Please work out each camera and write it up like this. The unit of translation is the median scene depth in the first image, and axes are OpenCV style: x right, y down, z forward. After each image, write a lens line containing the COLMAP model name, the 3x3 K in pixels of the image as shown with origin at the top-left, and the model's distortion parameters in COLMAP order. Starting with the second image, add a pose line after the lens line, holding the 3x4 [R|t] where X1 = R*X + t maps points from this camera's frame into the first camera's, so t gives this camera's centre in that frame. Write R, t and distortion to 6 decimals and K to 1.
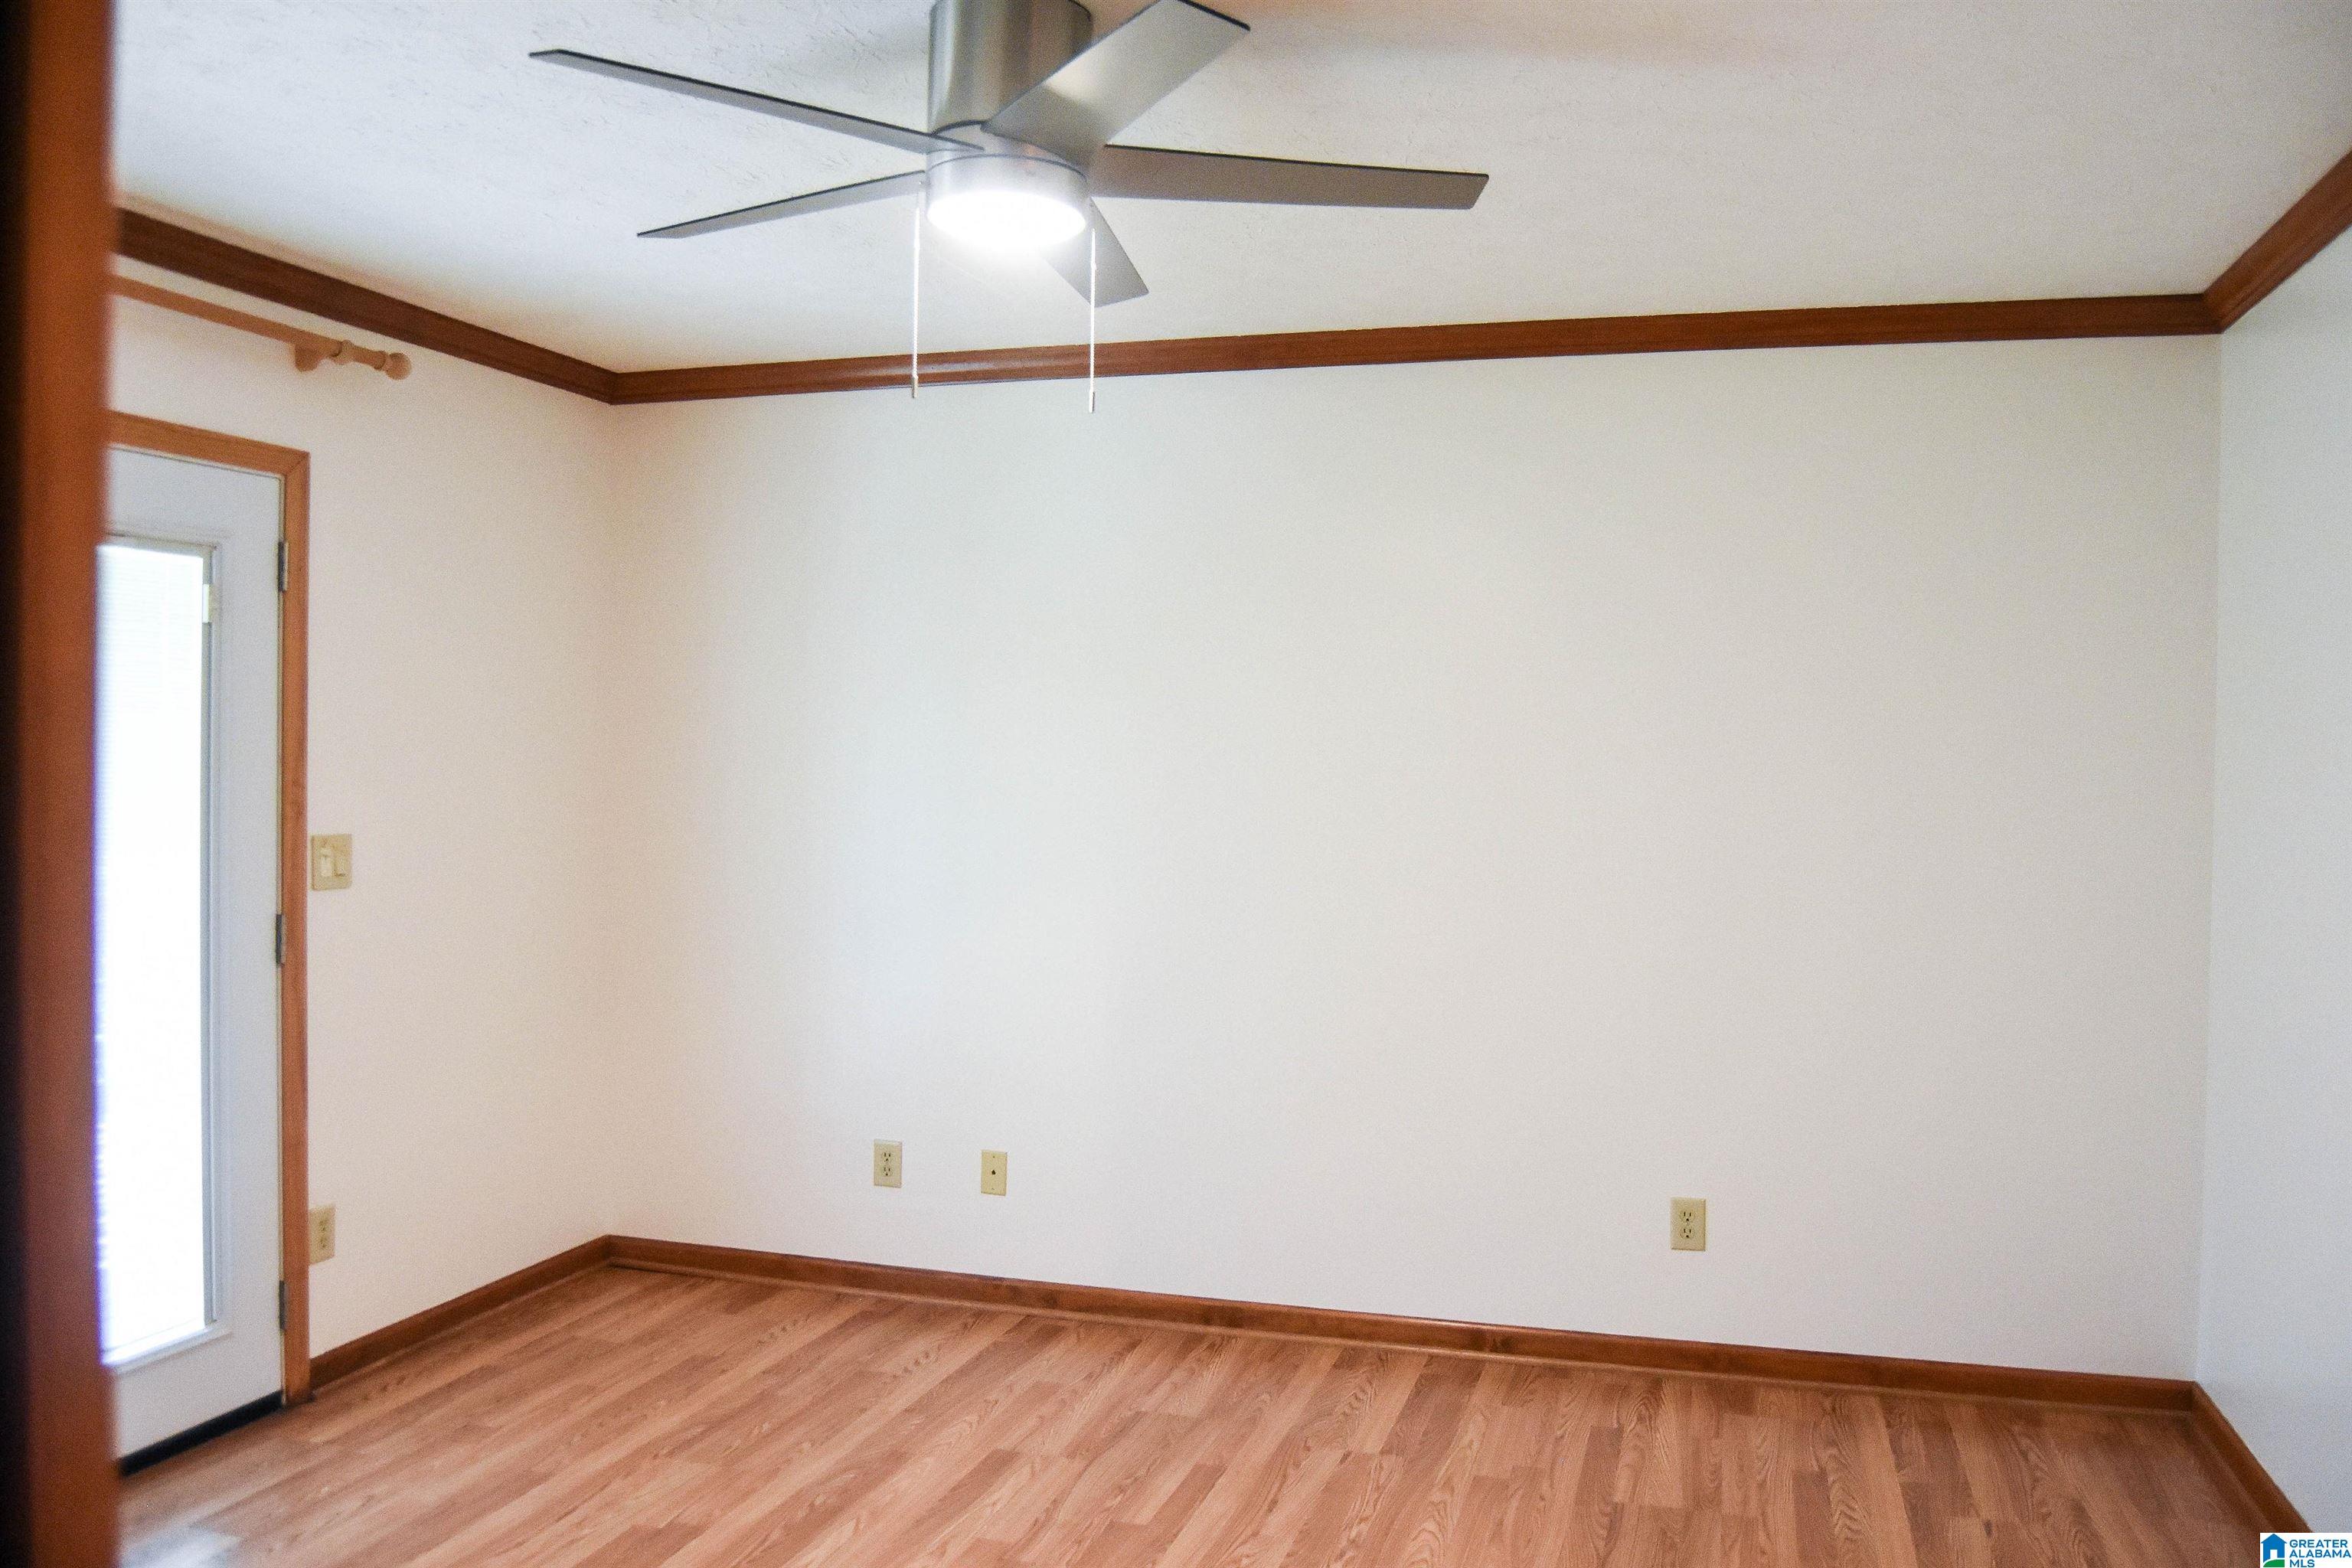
lens RADIAL K [[1861.3, 0, 1176.0], [0, 1861.3, 784.0], [0, 0, 1]] dist [-0.100411, 0.045672]
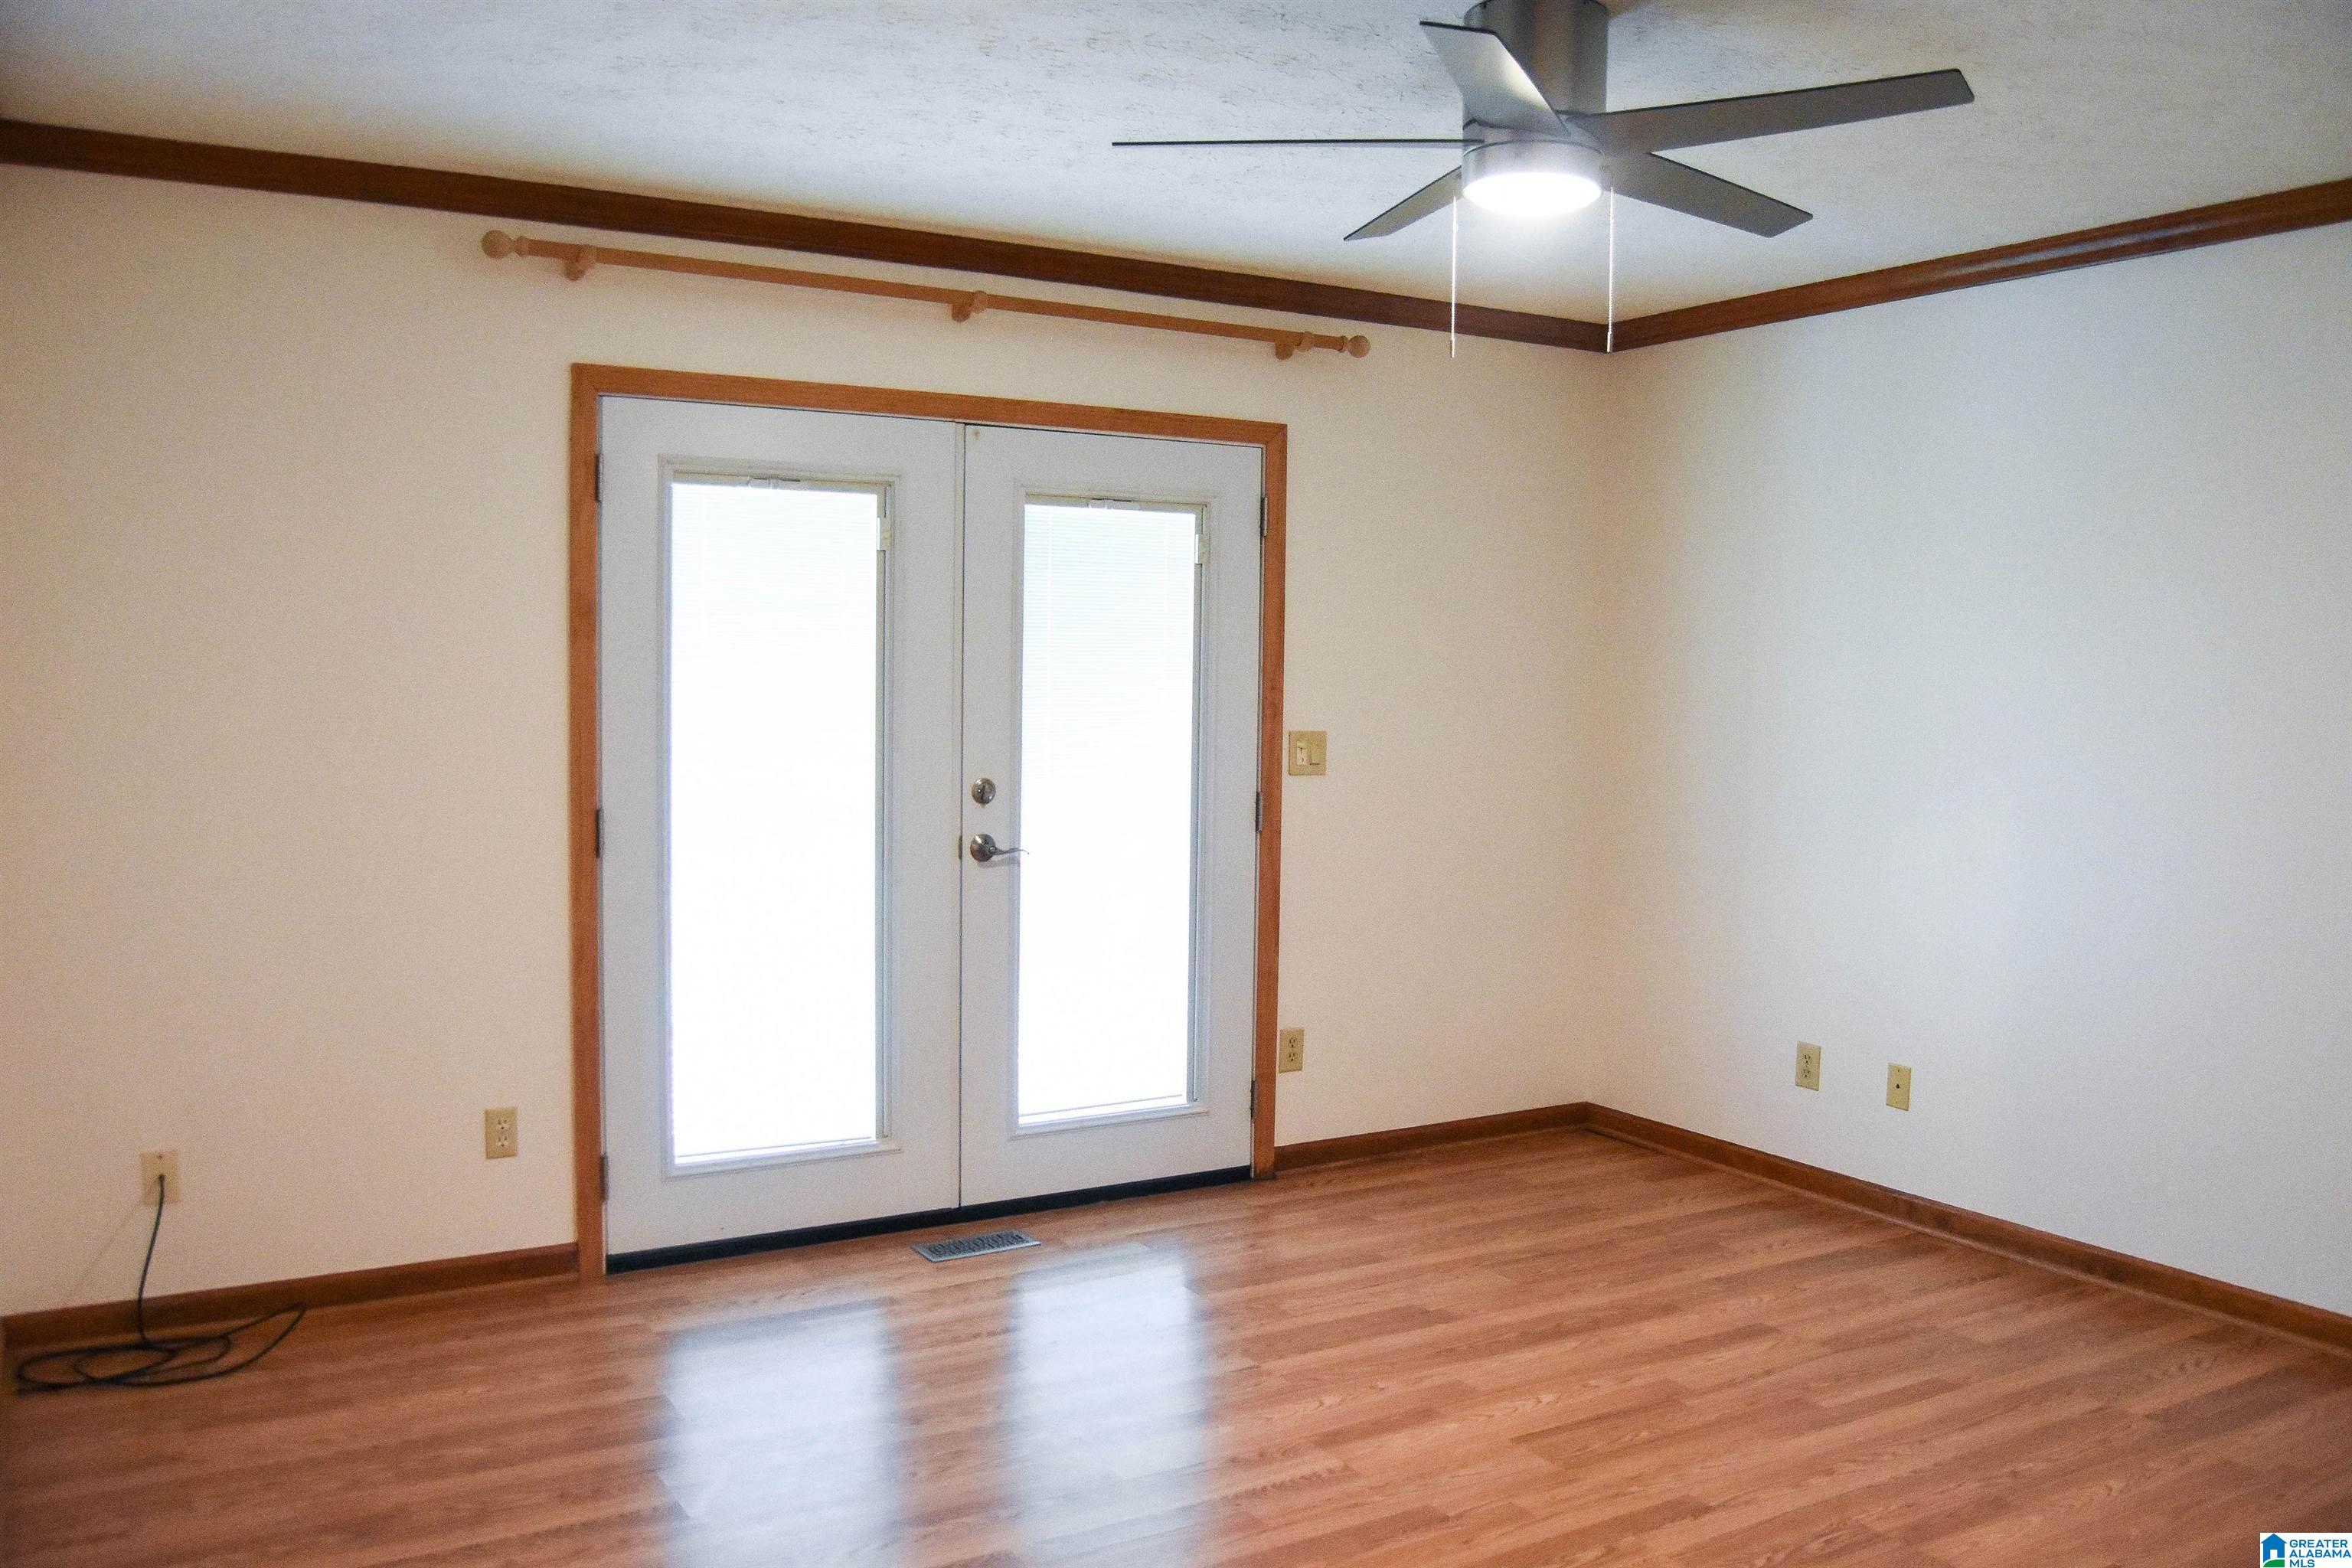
lens RADIAL K [[1886.4, 0, 1176.0], [0, 1886.4, 784.0], [0, 0, 1]] dist [-0.102840, 0.050550]
pose [[0.742058, 0.041275, -0.669064, 0.336362], [-0.018235, 0.998976, 0.041403, 0.012353], [0.670088, -0.018523, 0.742051, -0.013812]]
